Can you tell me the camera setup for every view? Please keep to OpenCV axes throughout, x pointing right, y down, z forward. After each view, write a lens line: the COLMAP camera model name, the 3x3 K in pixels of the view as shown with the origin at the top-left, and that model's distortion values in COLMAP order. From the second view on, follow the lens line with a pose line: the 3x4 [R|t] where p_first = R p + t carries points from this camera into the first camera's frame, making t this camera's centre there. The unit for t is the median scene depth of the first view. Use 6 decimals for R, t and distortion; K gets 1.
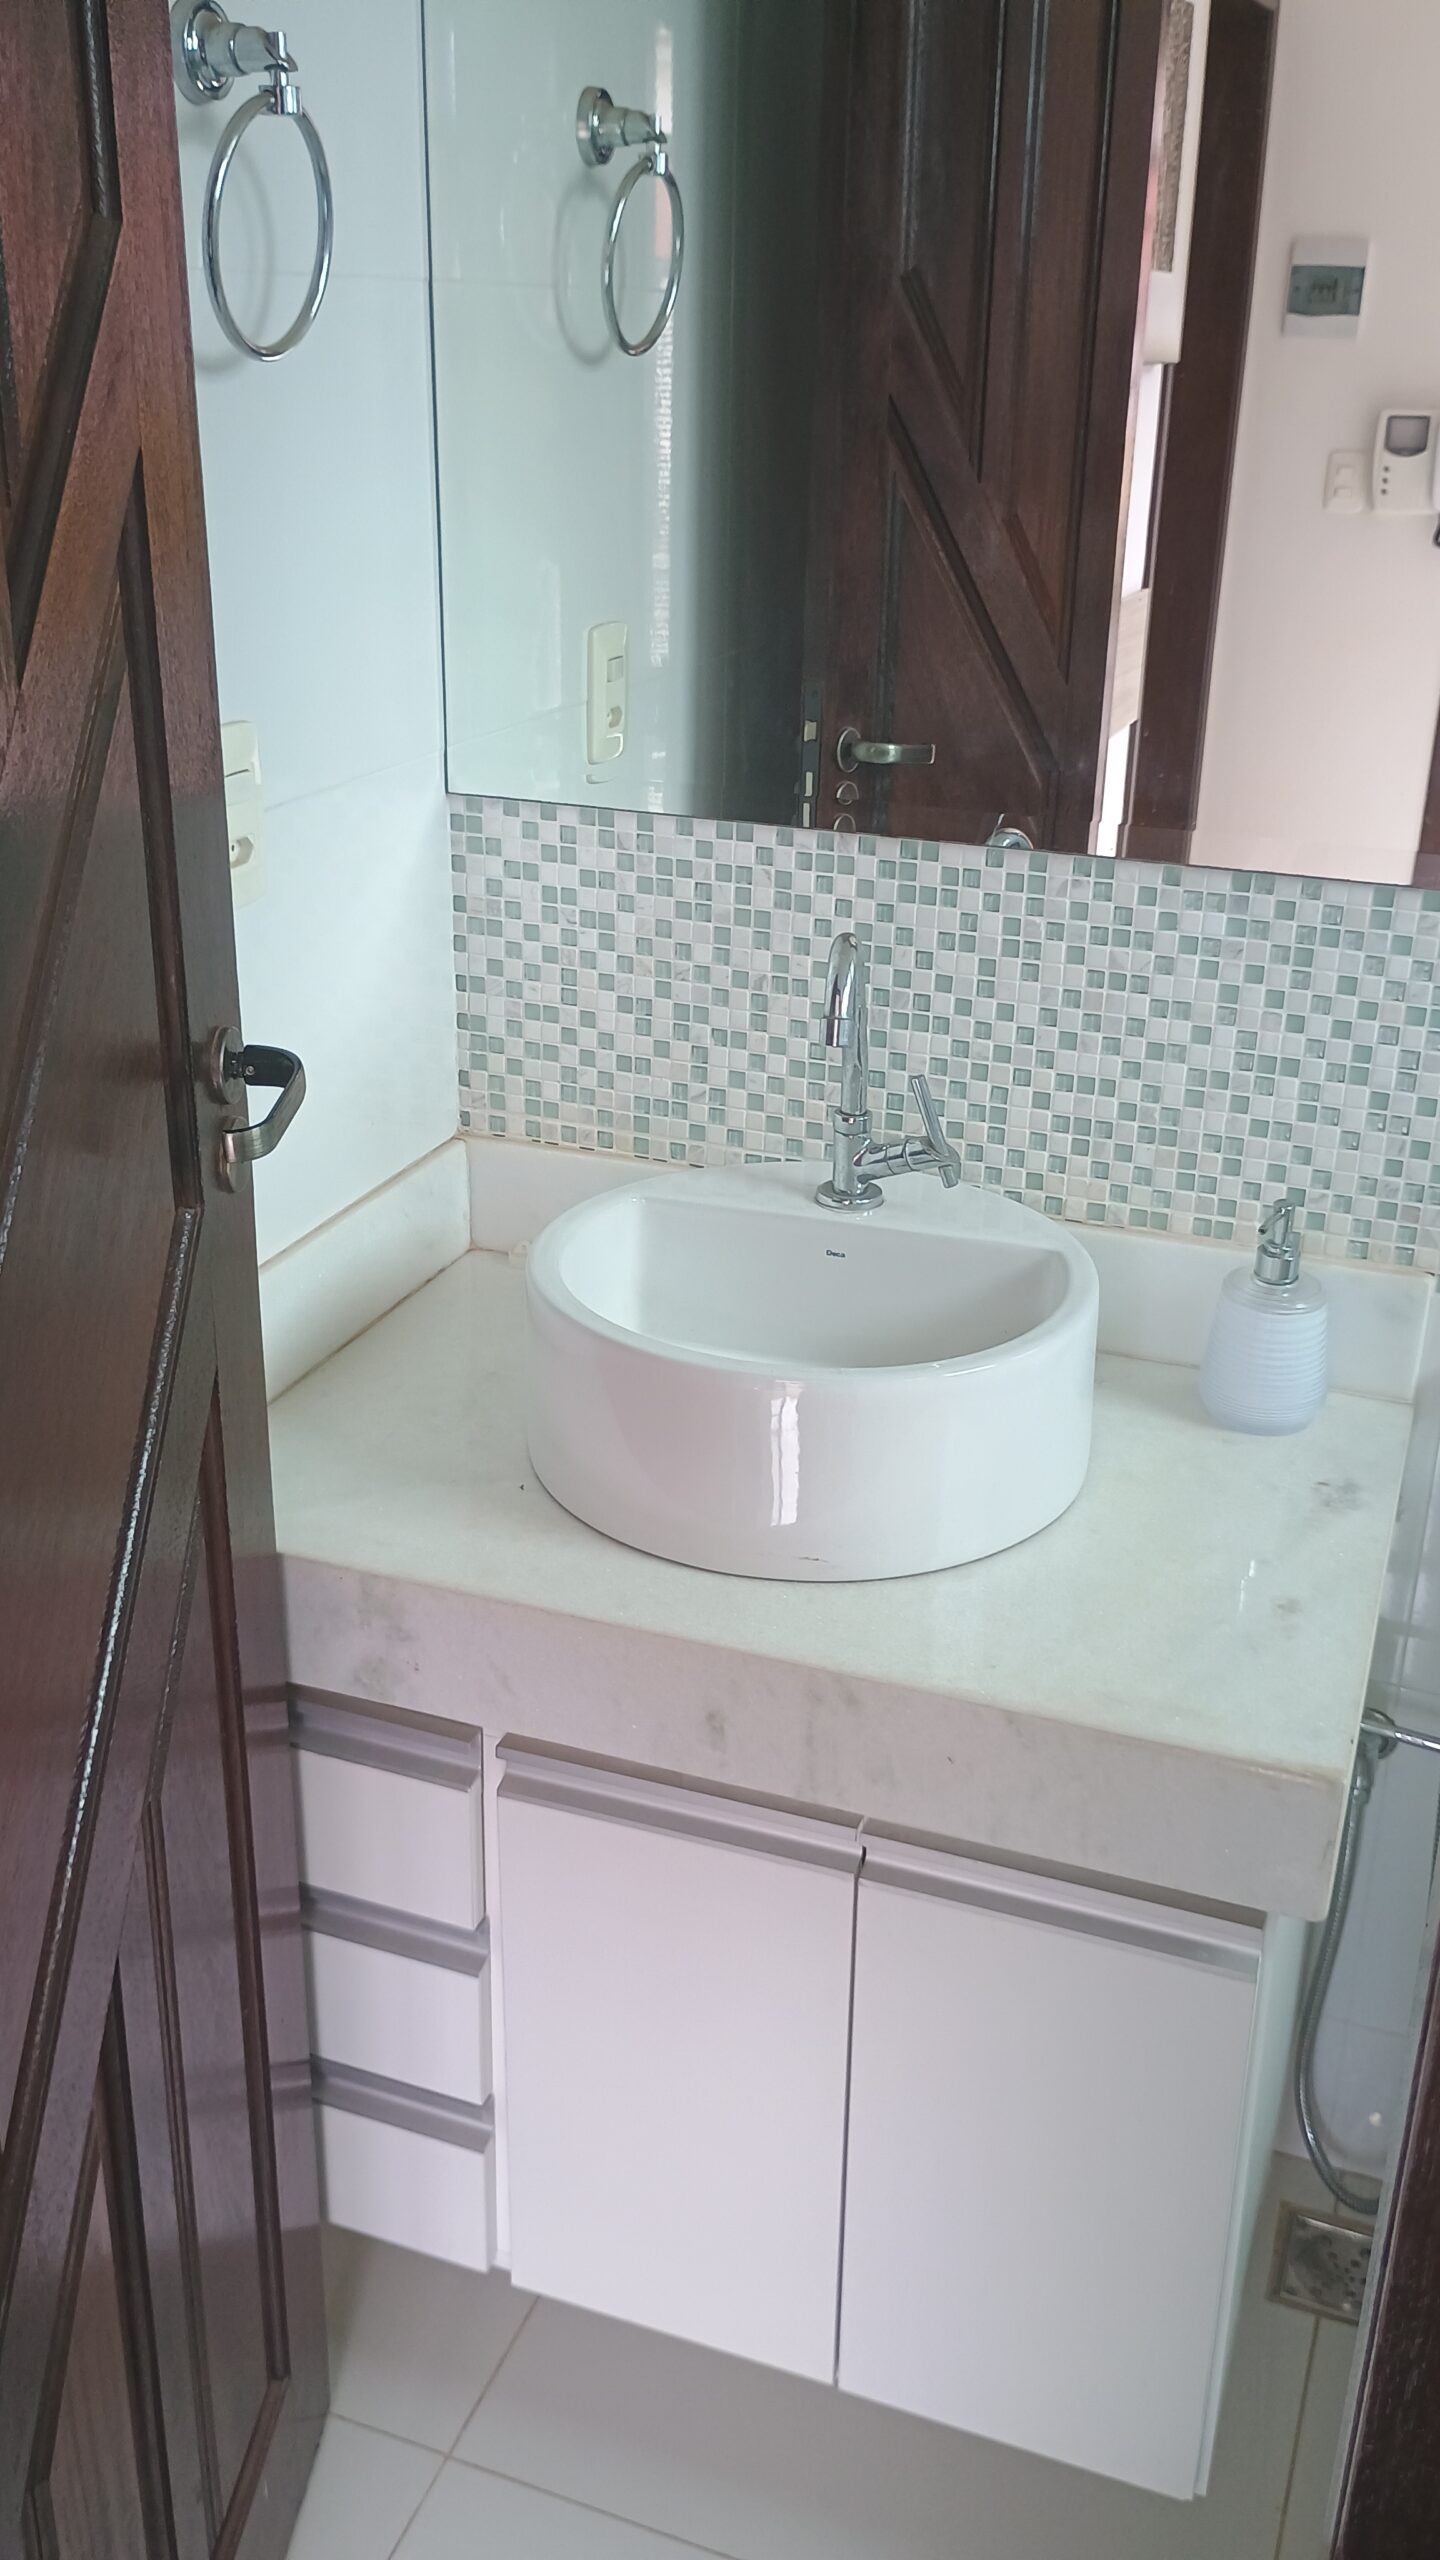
lens RADIAL K [[2206.7, 0, 718.5], [0, 2206.7, 1279.6], [0, 0, 1]] dist [0.035527, -0.008177]
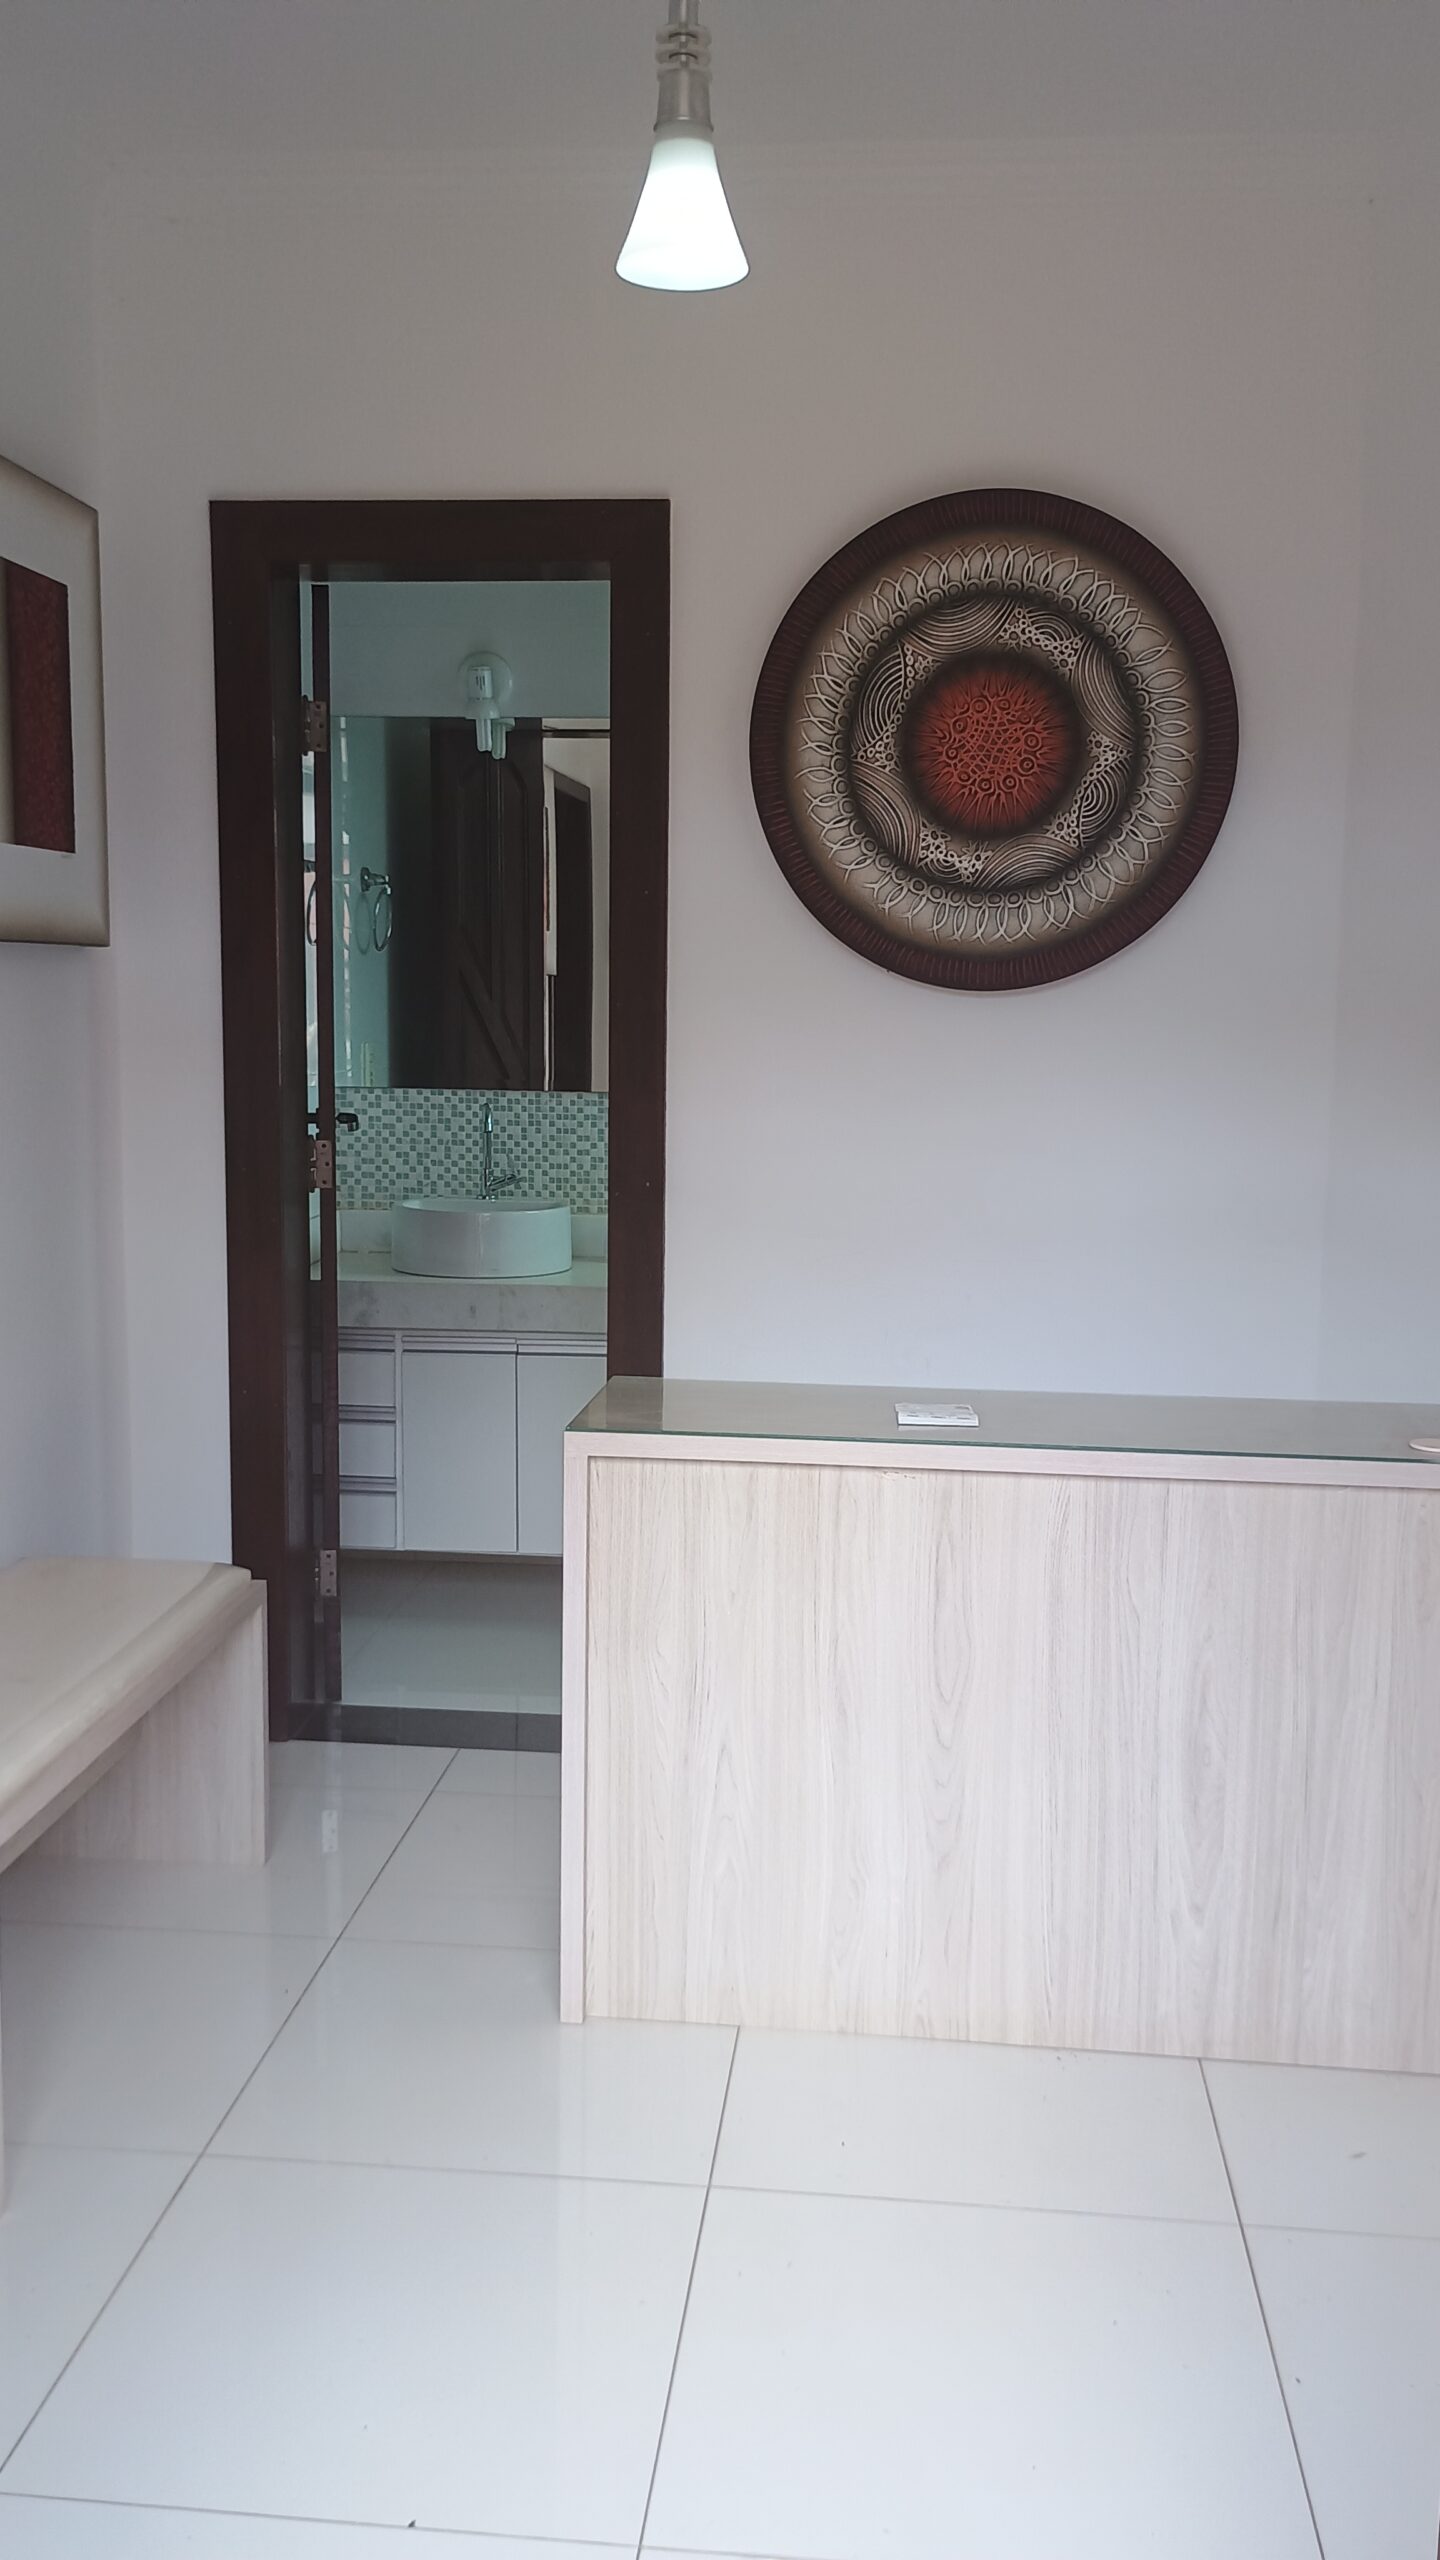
lens RADIAL K [[2206.7, 0, 722.3], [0, 2206.7, 1281.5], [0, 0, 1]] dist [0.035527, -0.008177]
pose [[0.964587, -0.041675, 0.260453, -0.410249], [0.108177, 0.963079, -0.246530, 0.826799], [-0.240562, 0.265974, 0.933481, -1.832585]]
